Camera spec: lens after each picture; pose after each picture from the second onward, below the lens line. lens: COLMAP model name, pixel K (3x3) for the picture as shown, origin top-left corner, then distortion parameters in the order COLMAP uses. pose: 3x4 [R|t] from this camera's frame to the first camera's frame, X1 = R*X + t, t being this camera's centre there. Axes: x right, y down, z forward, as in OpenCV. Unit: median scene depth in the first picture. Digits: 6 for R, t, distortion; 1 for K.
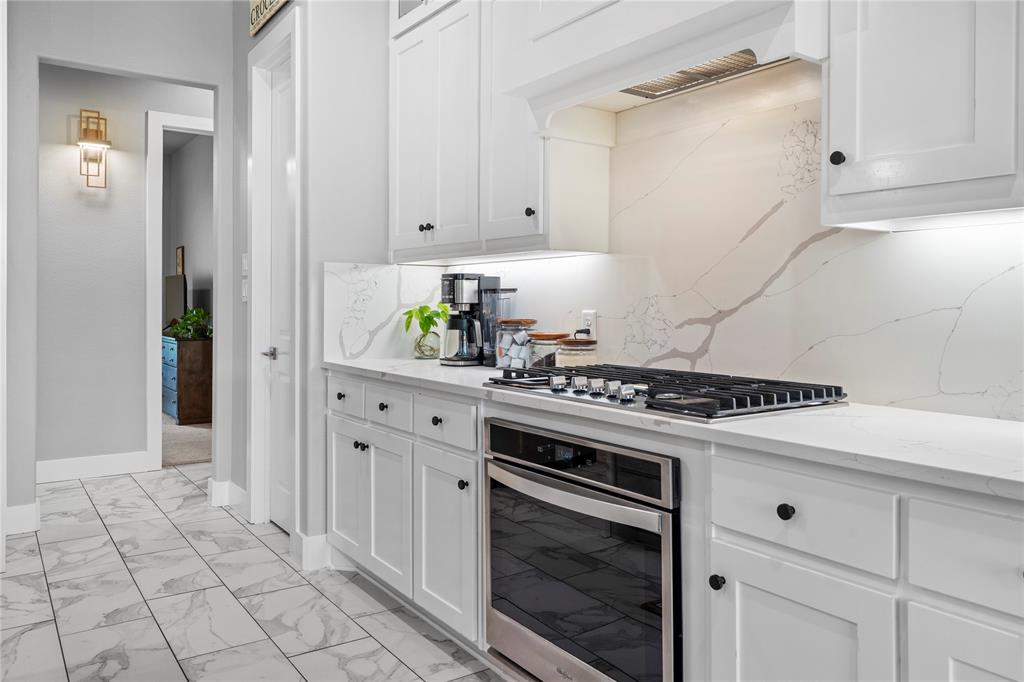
lens RADIAL K [[756.8, 0, 519.6], [0, 756.8, 306.0], [0, 0, 1]] dist [-0.002849, 0.001165]
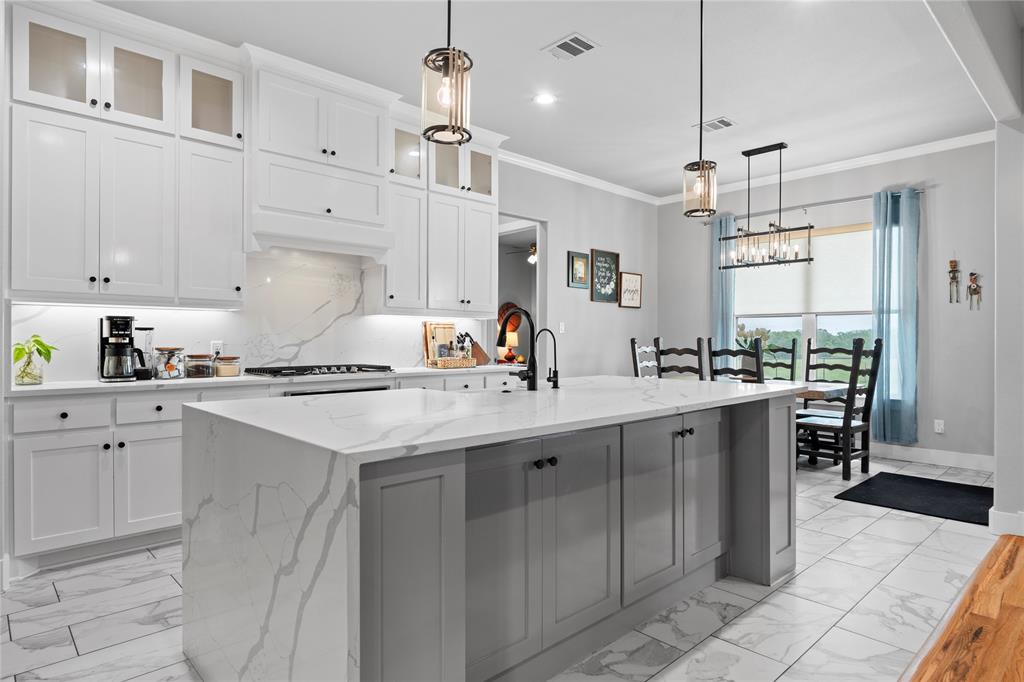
lens RADIAL K [[580.1, 0, 513.2], [0, 580.1, 338.6], [0, 0, 1]] dist [0.005168, 0.002589]
pose [[-0.142492, -0.000820, 0.989796, -1.519269], [0.002813, 0.999995, 0.001233, -0.000368], [-0.989792, 0.002960, -0.142489, 0.528797]]
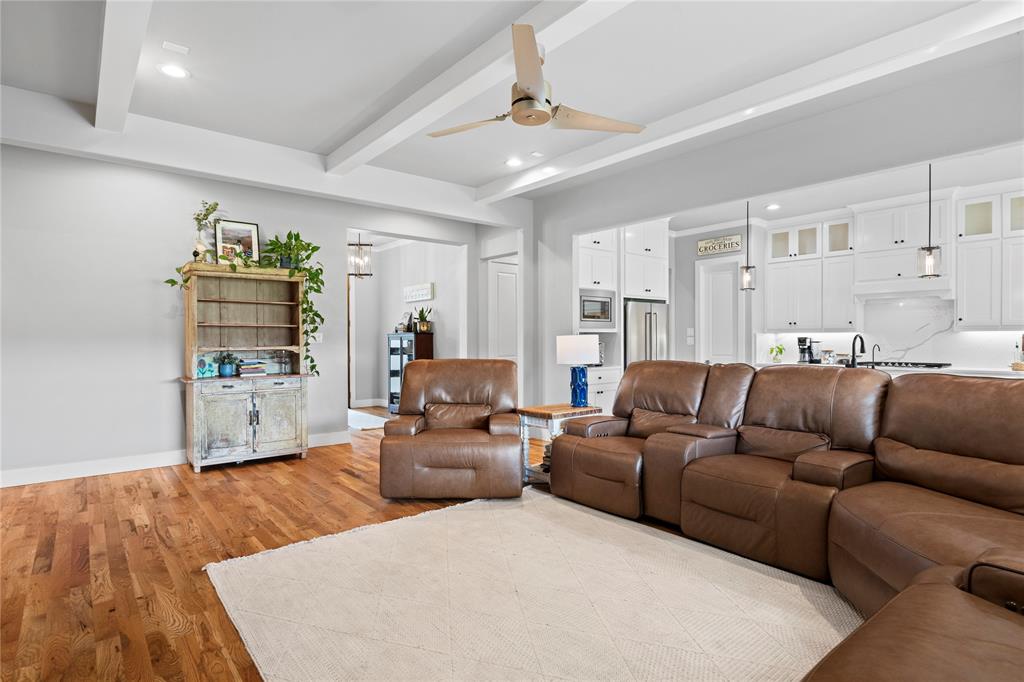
lens RADIAL K [[533.8, 0, 511.1], [0, 533.8, 342.5], [0, 0, 1]] dist [0.002215, 0.000381]
pose [[0.997839, -0.005316, 0.065493, -1.912714], [0.005366, 0.999985, -0.000582, -0.029801], [-0.065489, 0.000933, 0.997853, -1.632977]]
